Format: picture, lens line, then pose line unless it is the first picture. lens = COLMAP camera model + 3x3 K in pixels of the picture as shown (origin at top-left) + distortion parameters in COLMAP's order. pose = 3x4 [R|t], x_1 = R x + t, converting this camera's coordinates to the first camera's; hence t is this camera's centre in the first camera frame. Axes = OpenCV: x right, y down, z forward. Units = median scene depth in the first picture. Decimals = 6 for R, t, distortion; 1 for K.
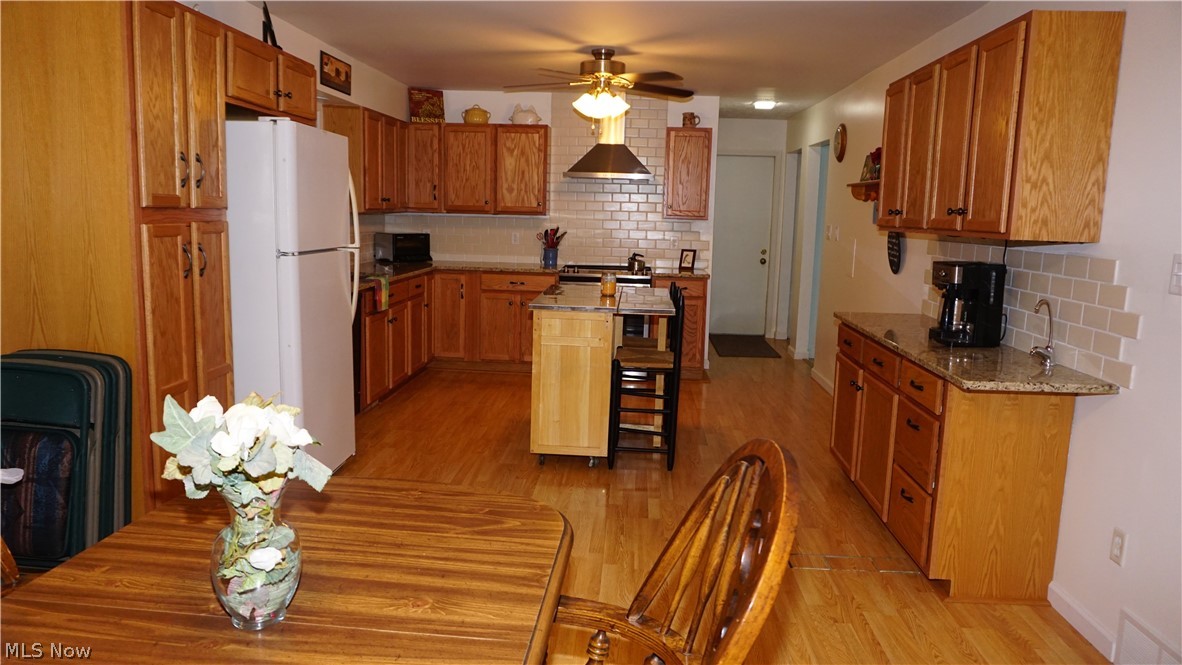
lens RADIAL K [[789.6, 0, 588.9], [0, 789.6, 329.0], [0, 0, 1]] dist [-0.019330, 0.002462]
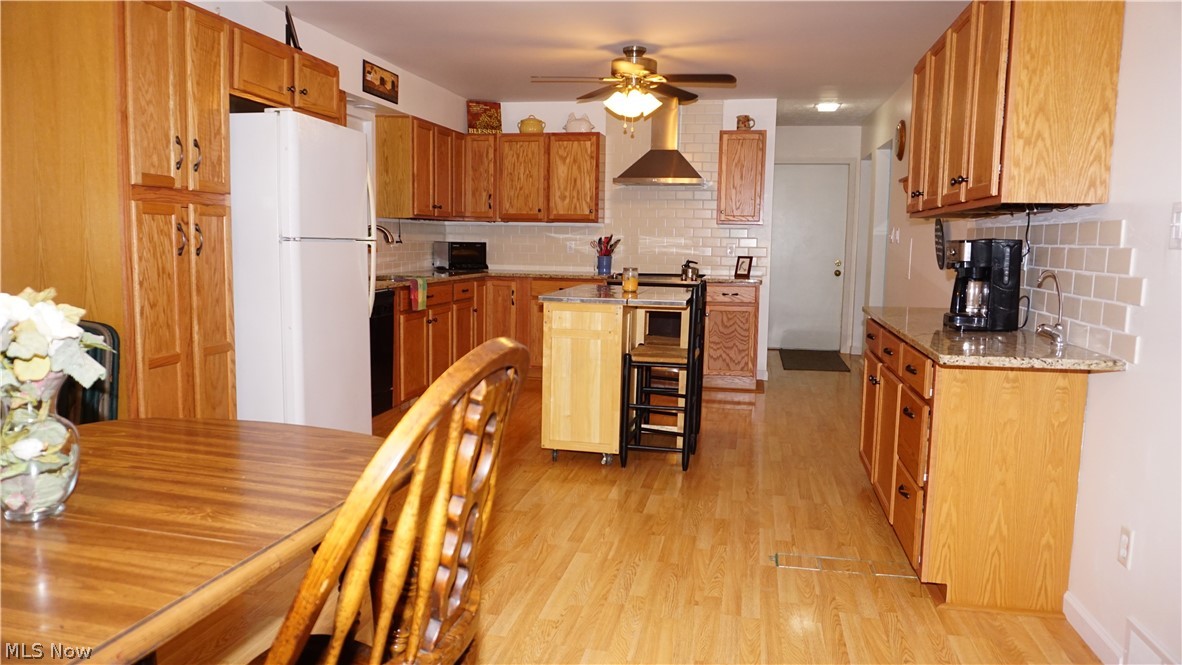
lens RADIAL K [[789.6, 0, 586.6], [0, 789.6, 328.8], [0, 0, 1]] dist [-0.019330, 0.002462]
pose [[0.989219, 0.006885, -0.146283, 0.171618], [-0.012634, 0.999182, -0.038410, 0.063249], [0.145899, 0.039844, 0.988497, 0.038100]]
